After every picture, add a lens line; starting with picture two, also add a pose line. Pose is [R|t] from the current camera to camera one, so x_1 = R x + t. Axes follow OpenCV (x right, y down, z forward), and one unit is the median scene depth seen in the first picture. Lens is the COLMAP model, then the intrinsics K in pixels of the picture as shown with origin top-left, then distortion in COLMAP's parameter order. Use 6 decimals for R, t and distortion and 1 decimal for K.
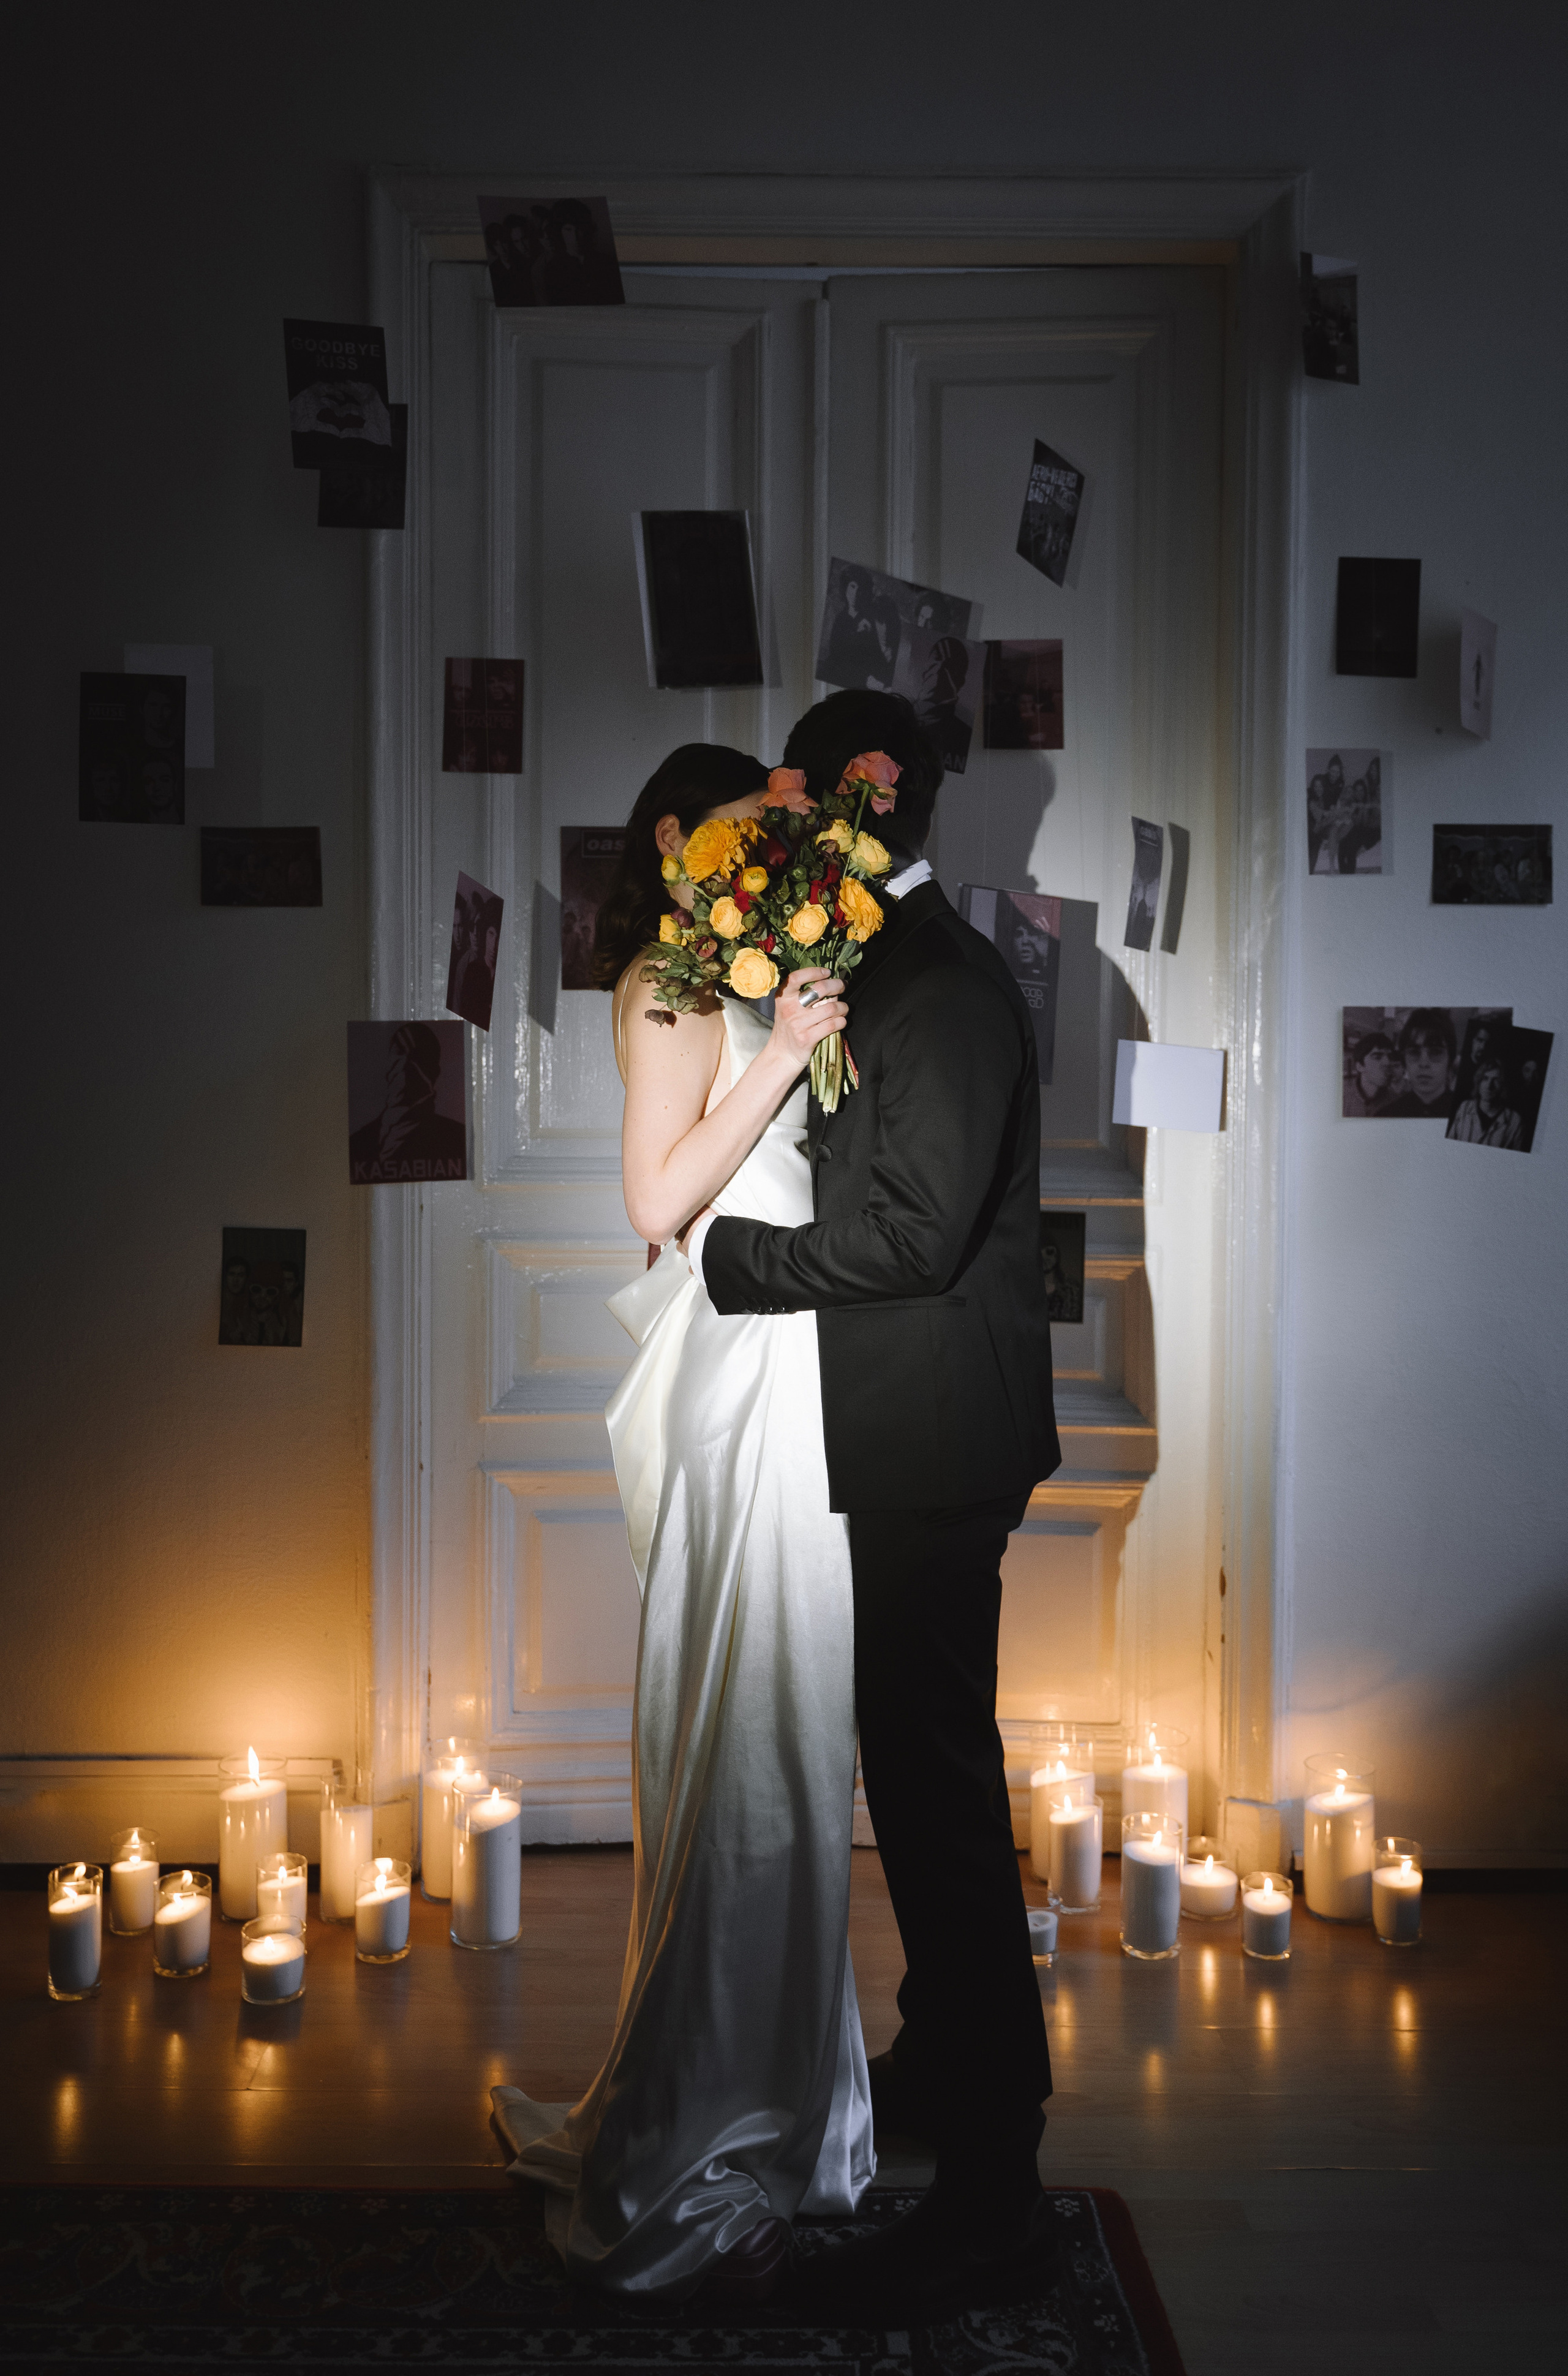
lens RADIAL K [[2021.7, 0, 799.1], [0, 2021.7, 1168.2], [0, 0, 1]] dist [0.000214, 0.002155]
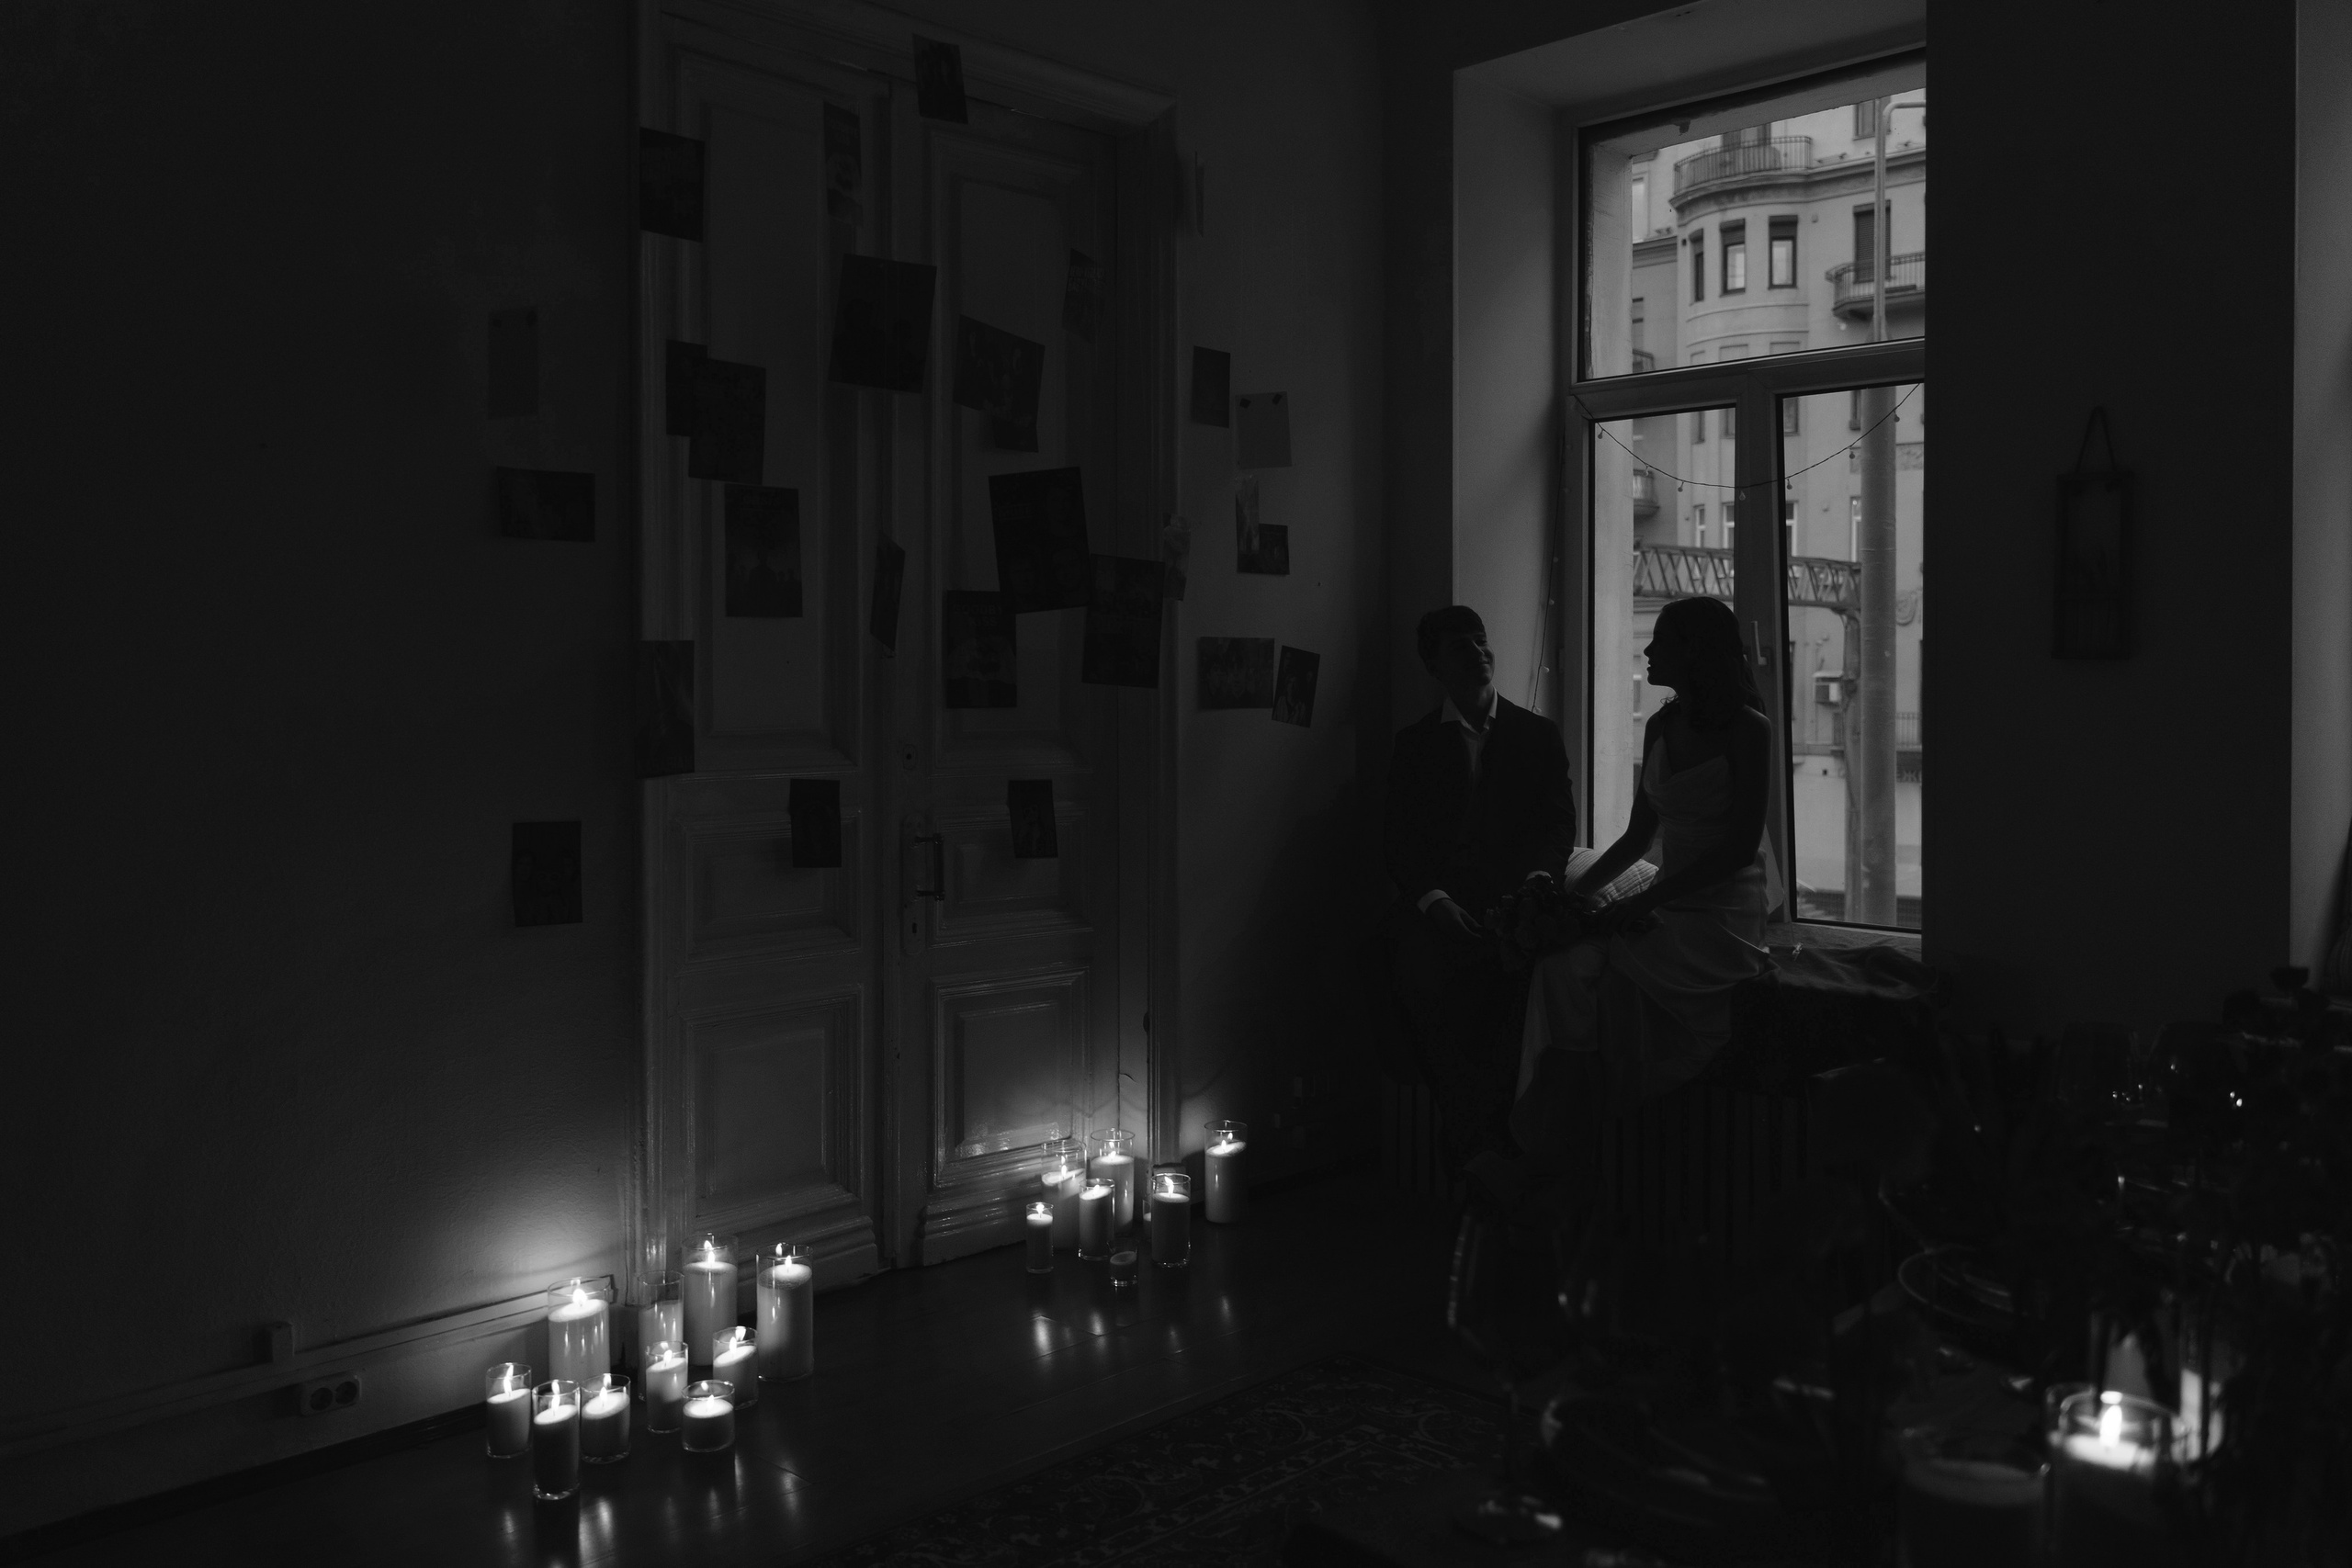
lens RADIAL K [[1946.7, 0, 1176.0], [0, 1946.7, 784.0], [0, 0, 1]] dist [0.000418, -0.000355]
pose [[0.694733, -0.043112, 0.717974, -0.812239], [0.046927, 0.998792, 0.014567, 0.009057], [-0.717735, 0.023572, 0.695917, -0.015768]]
